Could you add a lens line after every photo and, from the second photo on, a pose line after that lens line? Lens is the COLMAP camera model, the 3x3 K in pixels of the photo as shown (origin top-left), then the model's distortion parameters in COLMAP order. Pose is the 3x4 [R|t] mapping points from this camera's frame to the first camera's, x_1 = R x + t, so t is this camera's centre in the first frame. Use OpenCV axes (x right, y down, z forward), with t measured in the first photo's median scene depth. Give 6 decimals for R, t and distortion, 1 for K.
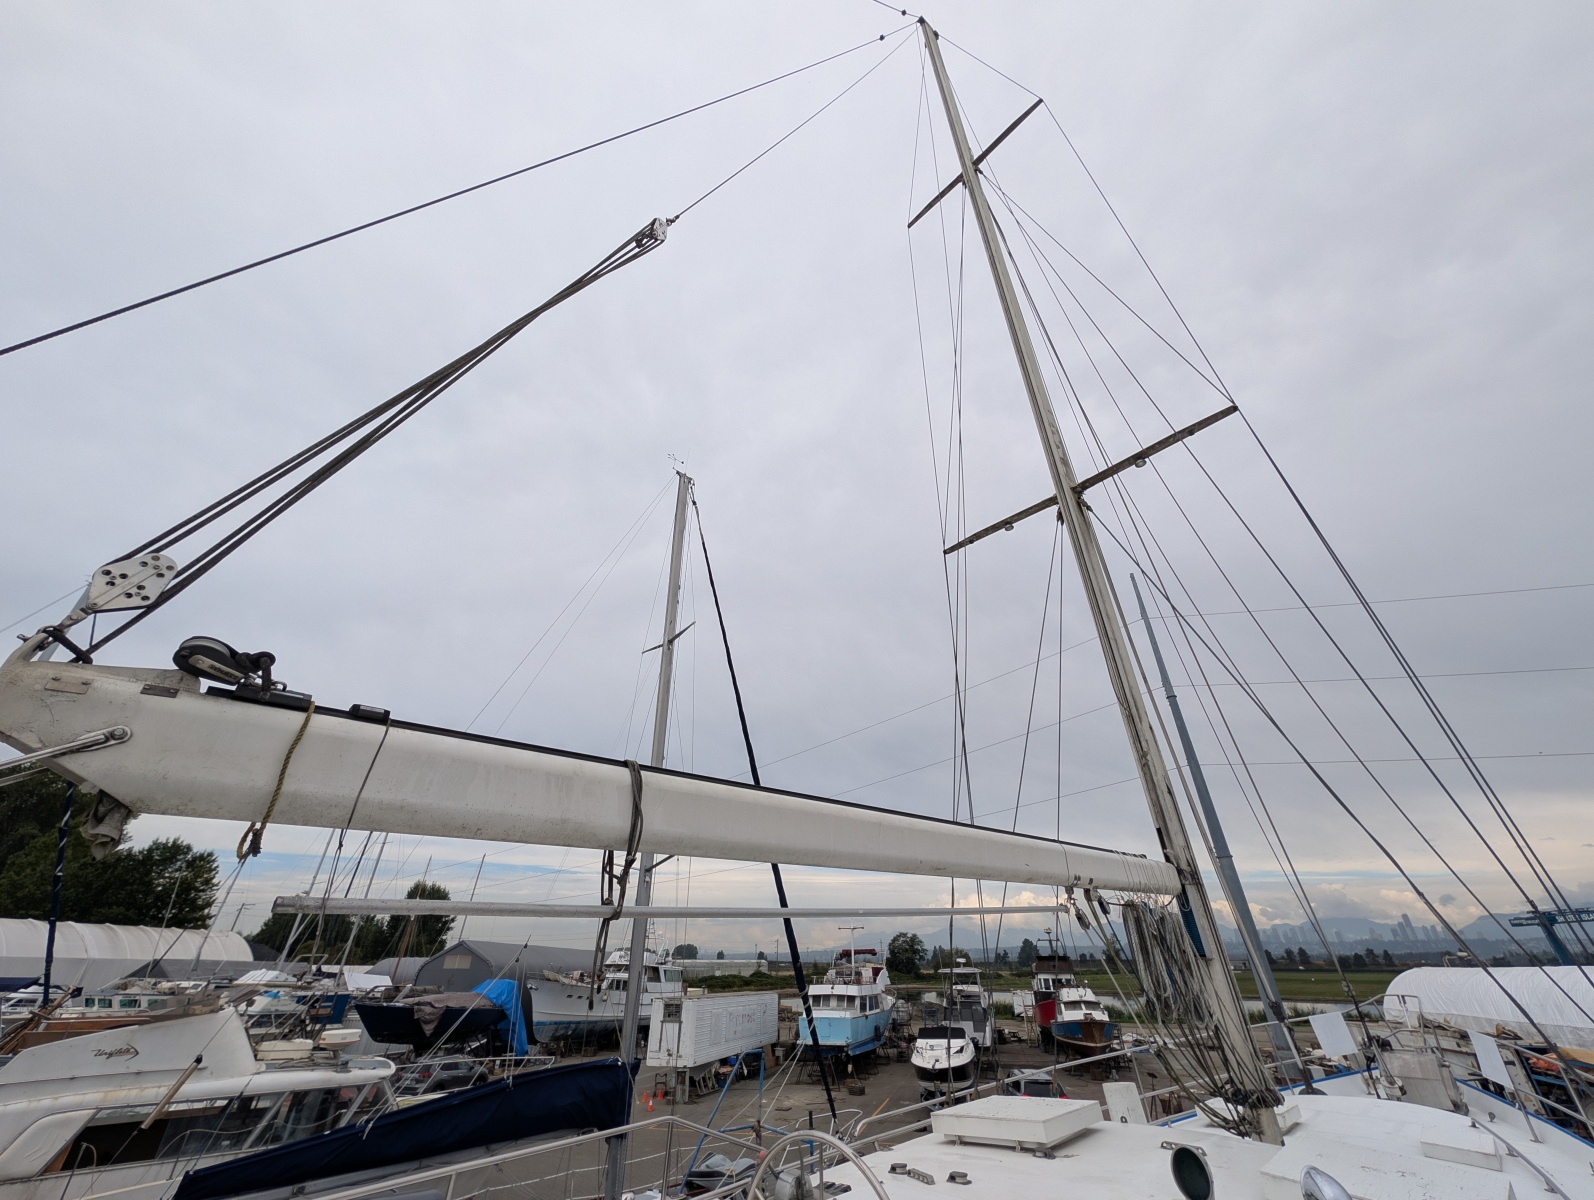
lens RADIAL K [[613.9, 0, 794.1], [0, 613.9, 601.2], [0, 0, 1]] dist [0.002212, -0.000191]
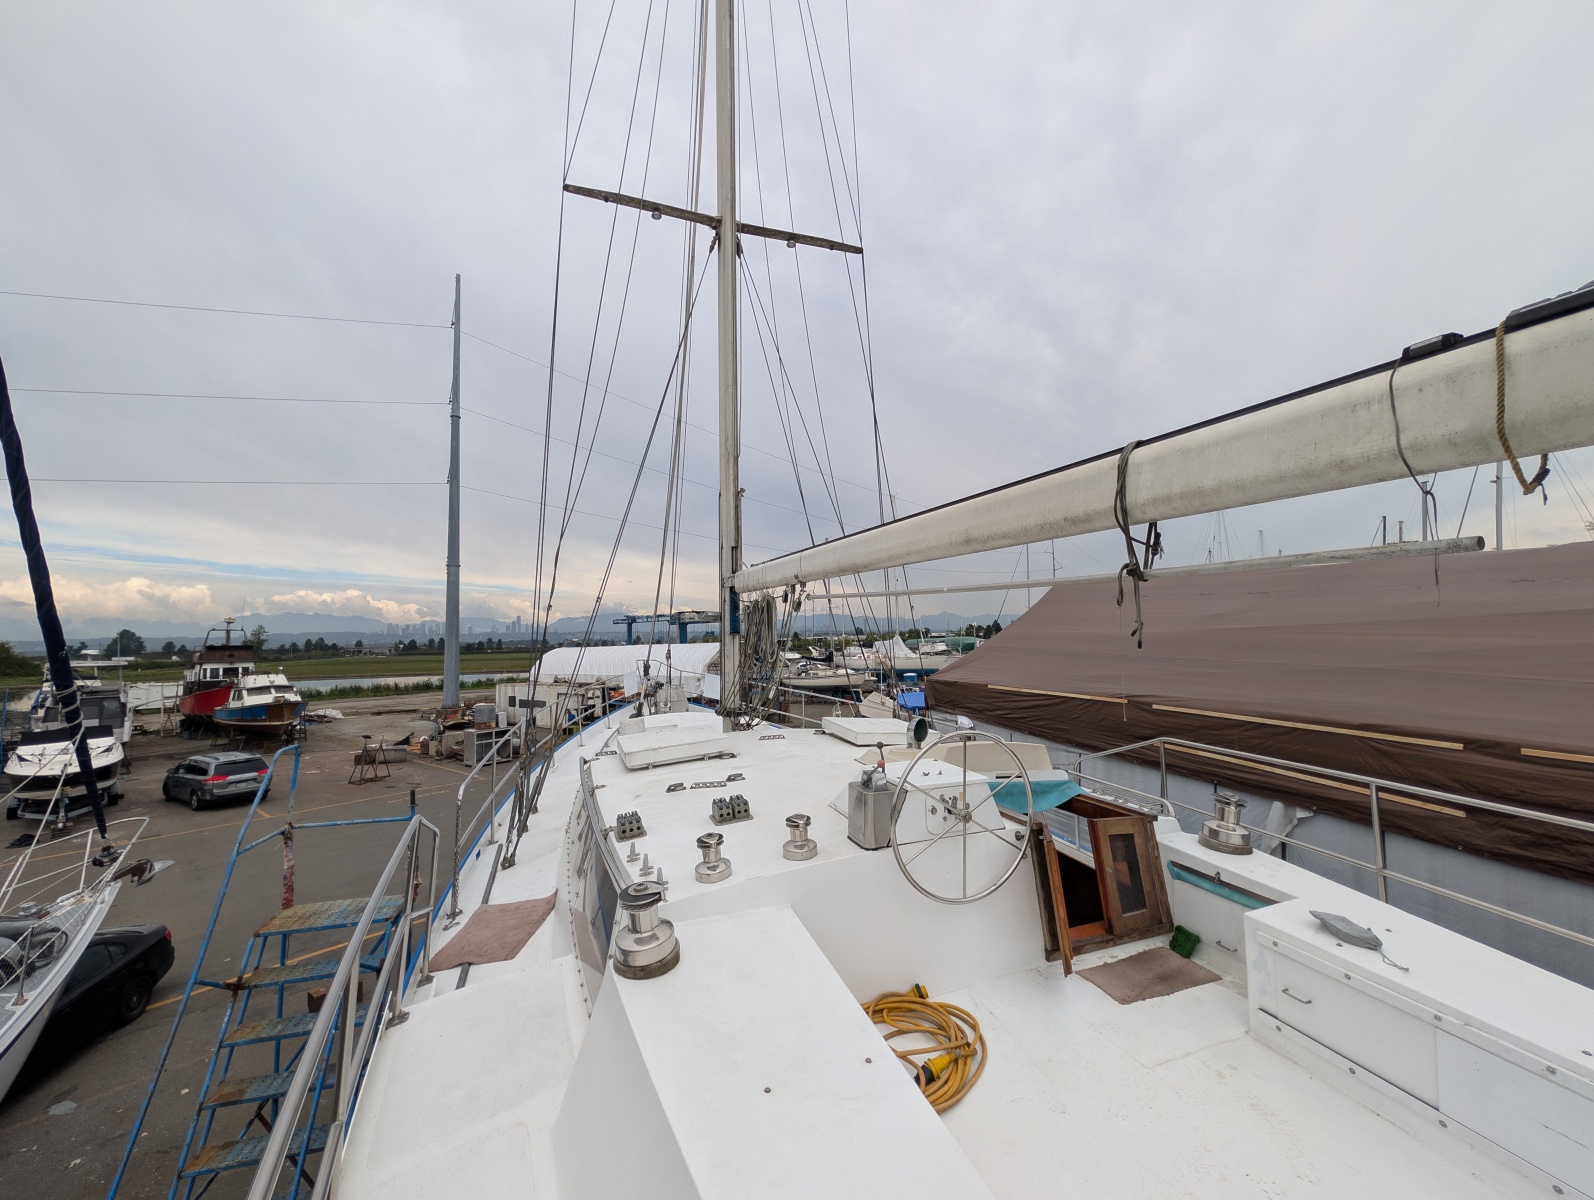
lens RADIAL K [[615.3, 0, 797.0], [0, 615.3, 600.0], [0, 0, 1]] dist [0.003893, 0.000111]
pose [[0.408216, 0.053378, 0.911323, -0.074229], [-0.445418, 0.883039, 0.147798, 0.032022], [-0.796845, -0.466254, 0.384246, 0.050998]]
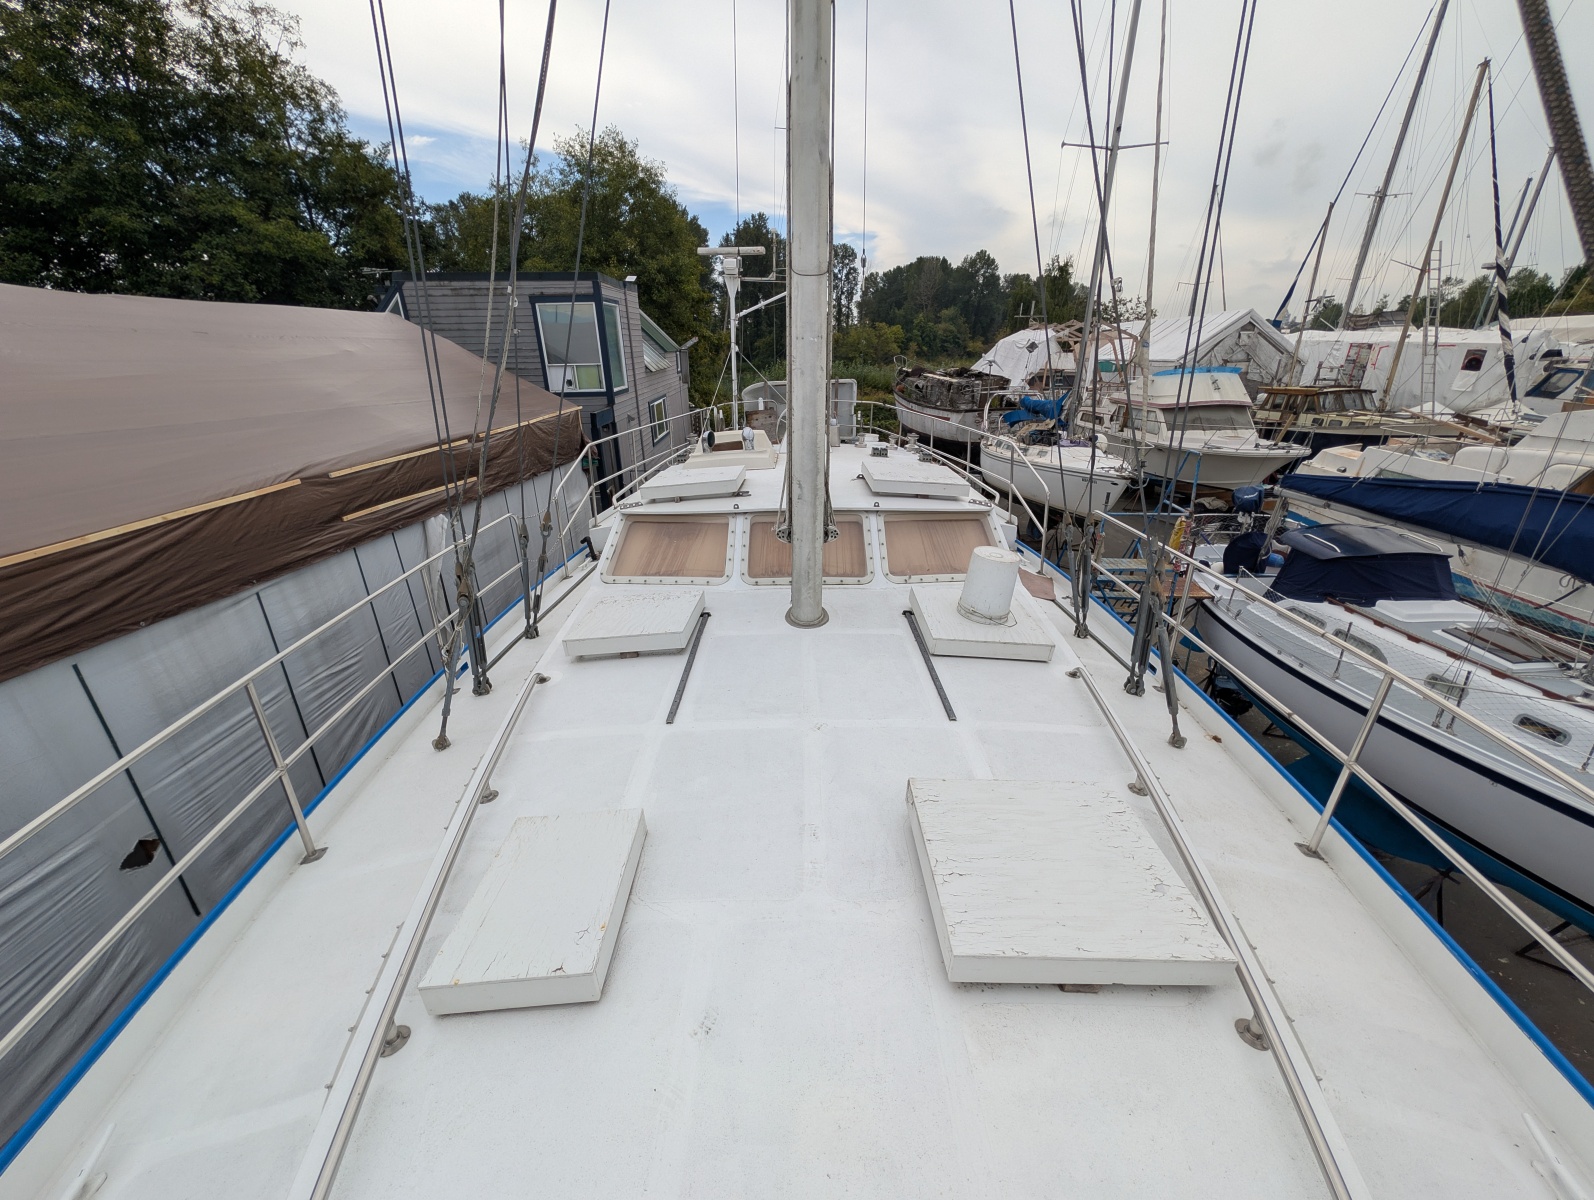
lens RADIAL K [[613.9, 0, 794.1], [0, 613.9, 601.2], [0, 0, 1]] dist [0.002212, -0.000191]
pose [[-0.694210, 0.285463, -0.660745, 0.162636], [0.371438, 0.928395, 0.010847, 0.107348], [0.616528, -0.237896, -0.750532, 0.194838]]
